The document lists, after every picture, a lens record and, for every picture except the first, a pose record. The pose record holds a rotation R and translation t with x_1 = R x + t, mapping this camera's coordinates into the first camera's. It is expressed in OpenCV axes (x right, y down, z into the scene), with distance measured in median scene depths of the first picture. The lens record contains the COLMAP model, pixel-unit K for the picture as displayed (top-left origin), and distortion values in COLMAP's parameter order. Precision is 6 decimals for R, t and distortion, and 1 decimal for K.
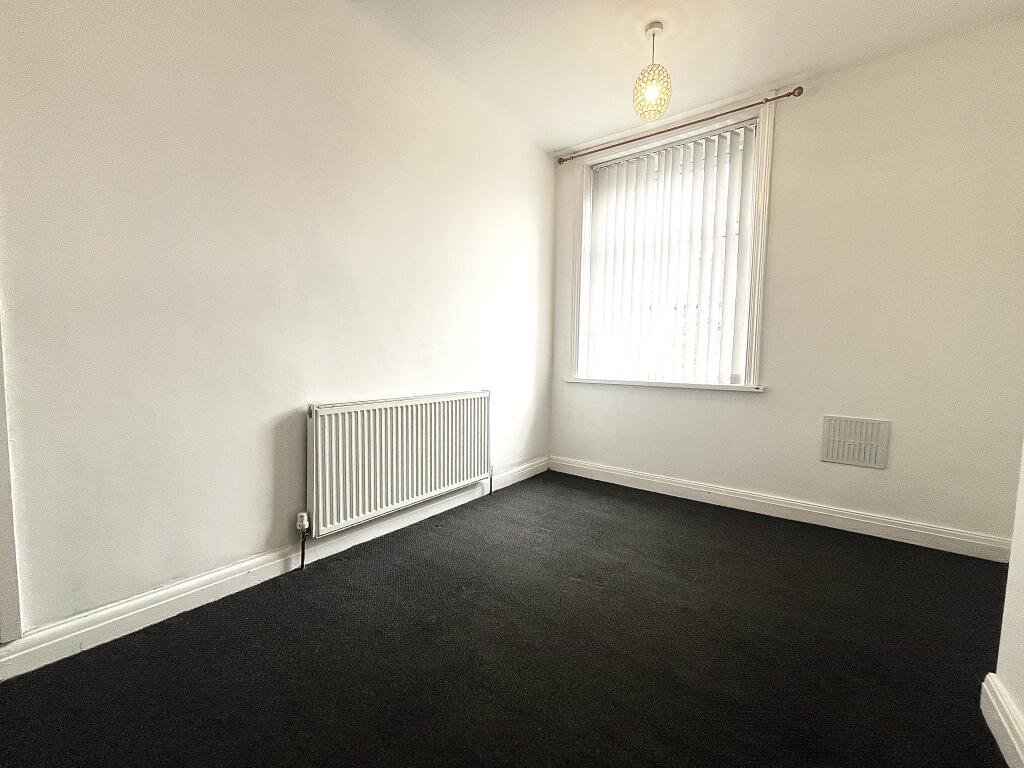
lens RADIAL K [[409.8, 0, 513.4], [0, 409.8, 381.8], [0, 0, 1]] dist [-0.002886, -0.000663]
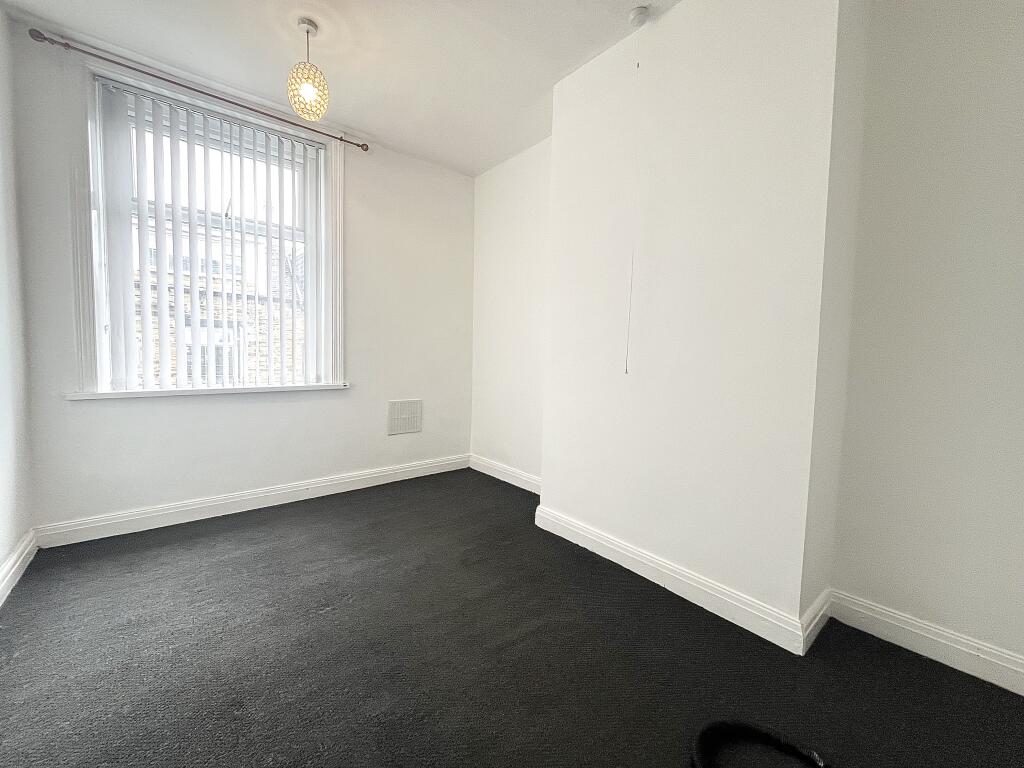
lens RADIAL K [[409.8, 0, 513.4], [0, 409.8, 381.8], [0, 0, 1]] dist [-0.002886, -0.000663]
pose [[0.243957, -0.073578, 0.966991, -0.409224], [0.050684, 0.996722, 0.063054, -0.043242], [-0.968461, 0.033629, 0.246886, 0.241504]]
